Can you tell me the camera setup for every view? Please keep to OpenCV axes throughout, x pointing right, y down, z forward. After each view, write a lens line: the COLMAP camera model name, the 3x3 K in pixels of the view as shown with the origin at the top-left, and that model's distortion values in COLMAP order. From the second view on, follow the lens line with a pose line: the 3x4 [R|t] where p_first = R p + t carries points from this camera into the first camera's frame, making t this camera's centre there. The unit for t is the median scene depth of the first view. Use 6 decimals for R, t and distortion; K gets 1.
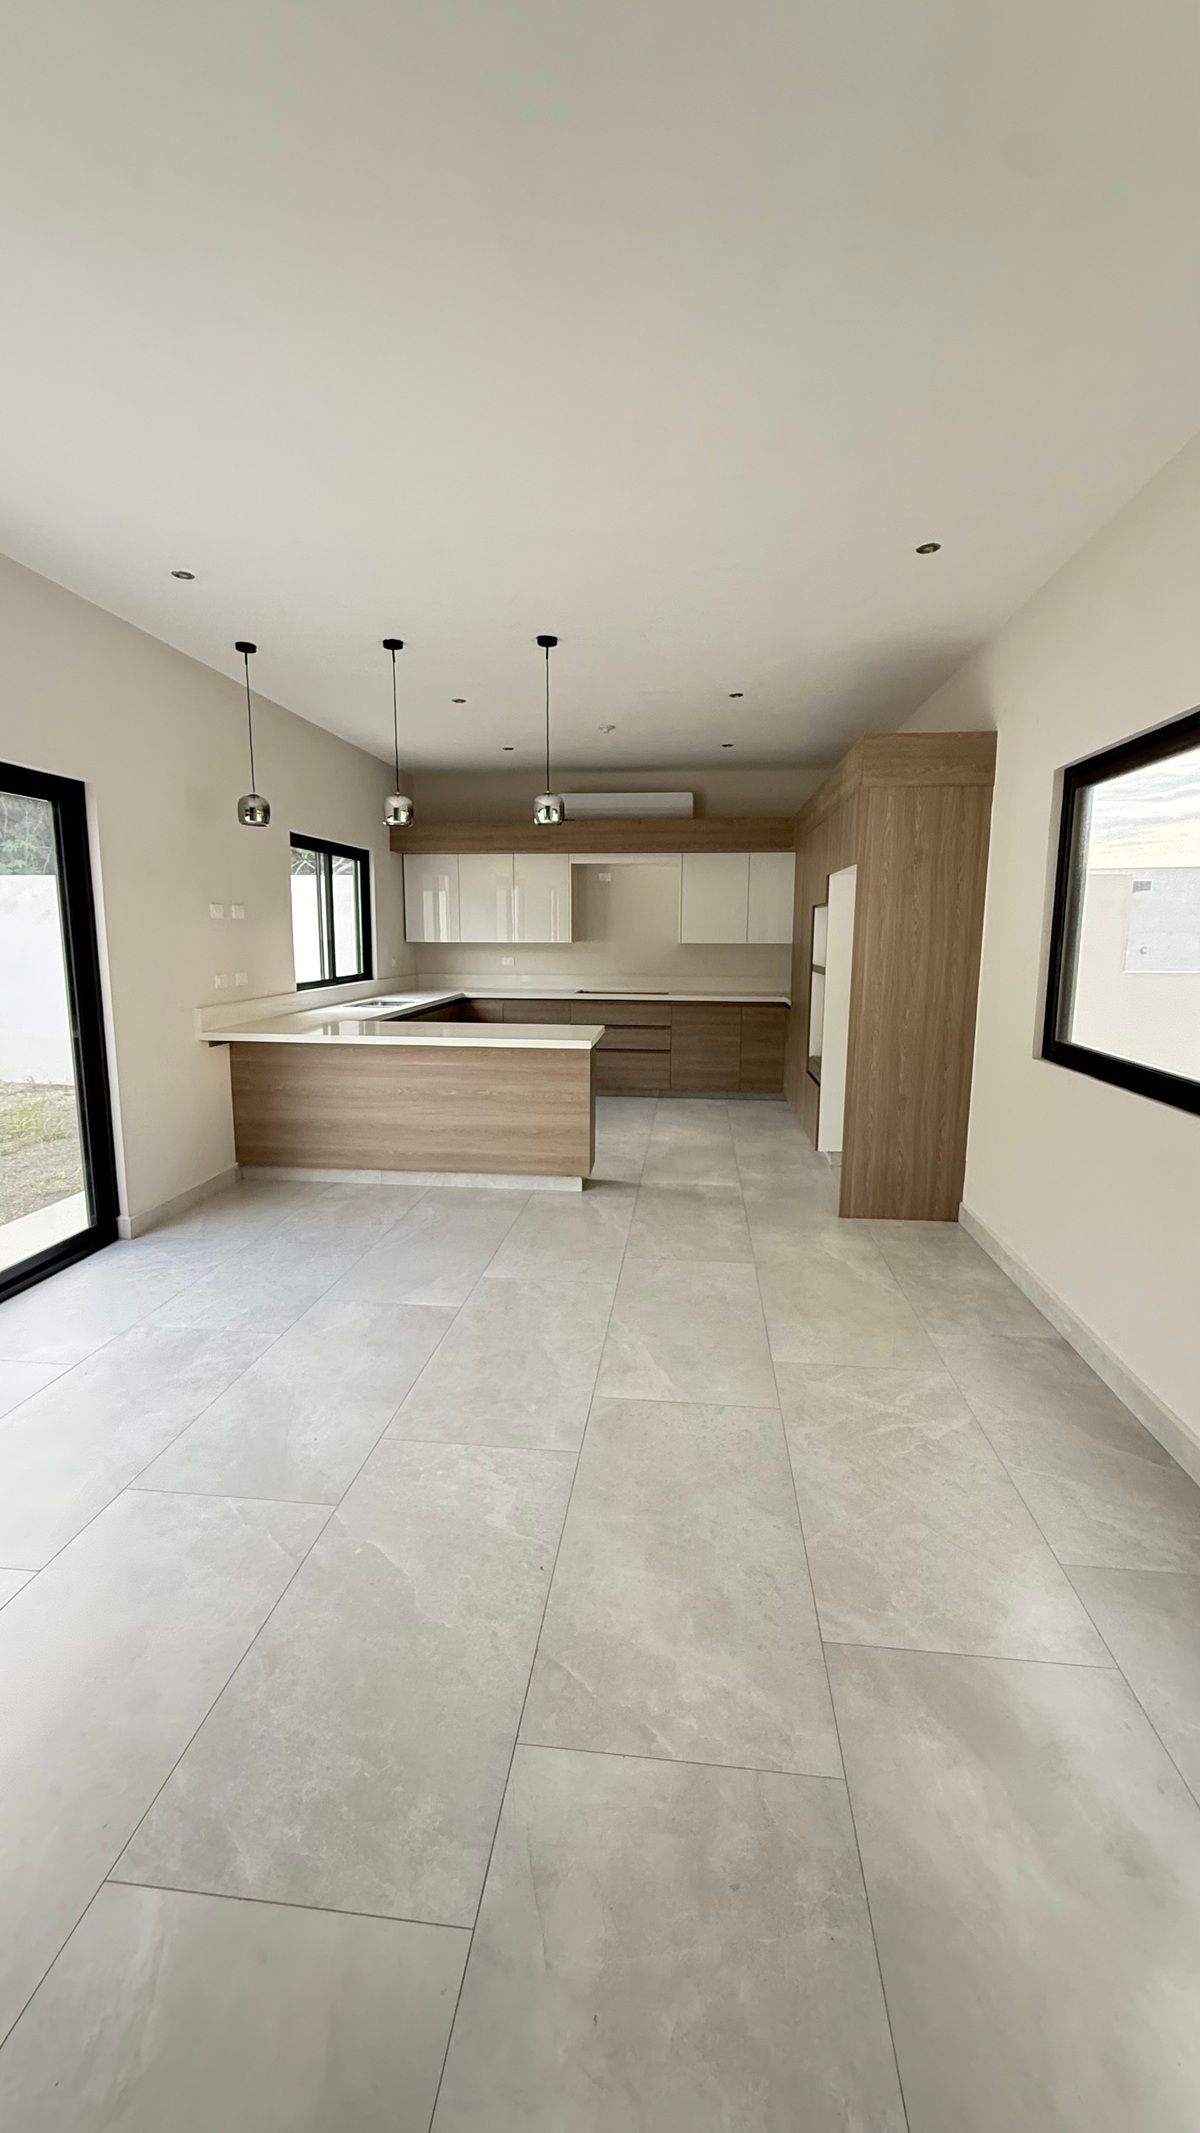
lens RADIAL K [[849.0, 0, 603.1], [0, 849.0, 1060.4], [0, 0, 1]] dist [0.001420, 0.000424]
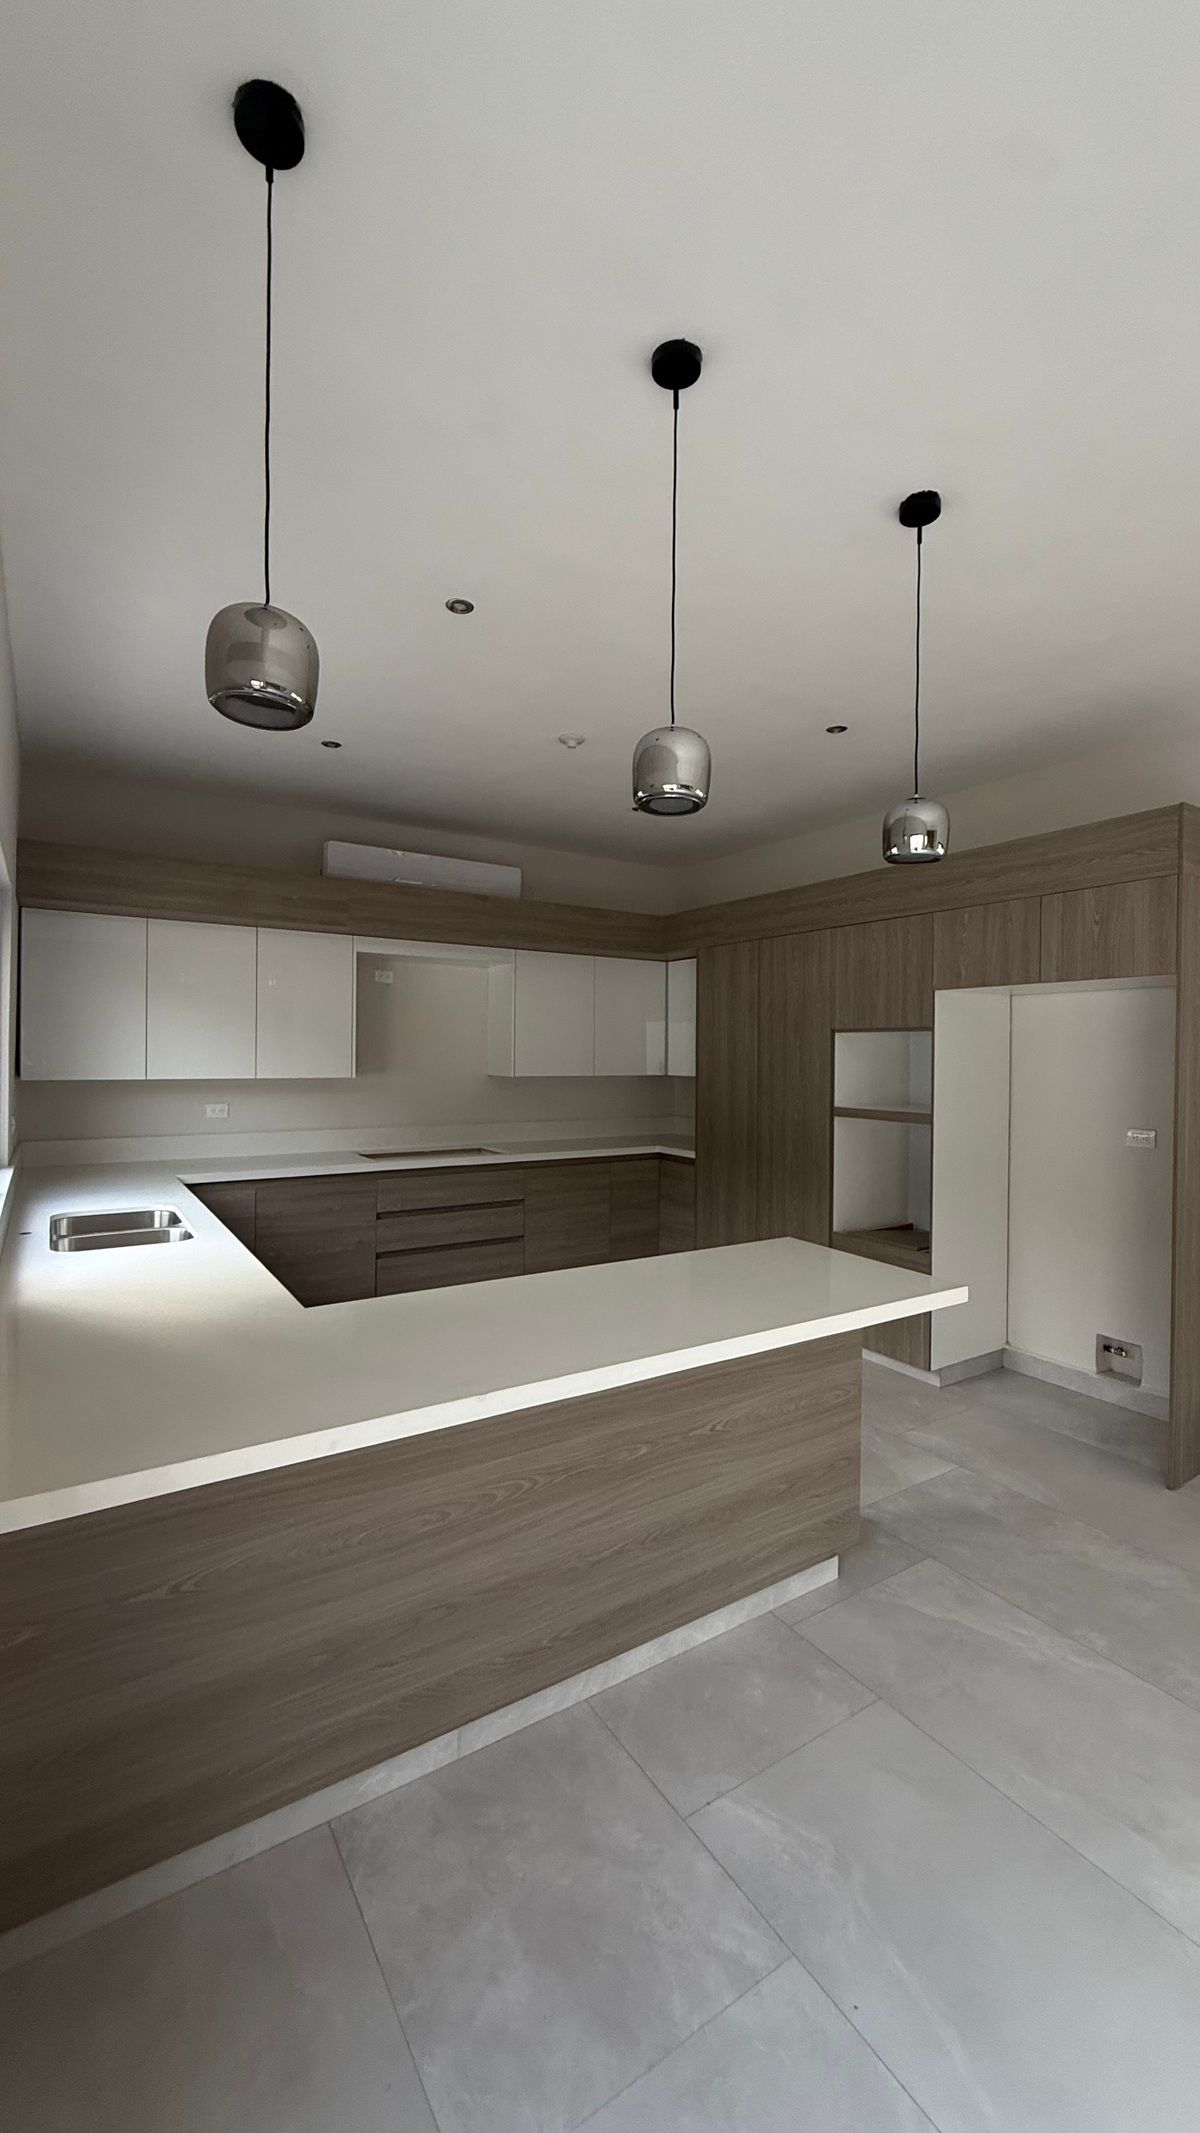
lens RADIAL K [[854.1, 0, 604.1], [0, 854.1, 1056.7], [0, 0, 1]] dist [0.003583, 0.000041]
pose [[0.772187, 0.000844, 0.635395, -0.383798], [0.089901, 0.989794, -0.110570, -0.092089], [-0.629003, 0.142503, 0.764230, 0.548189]]
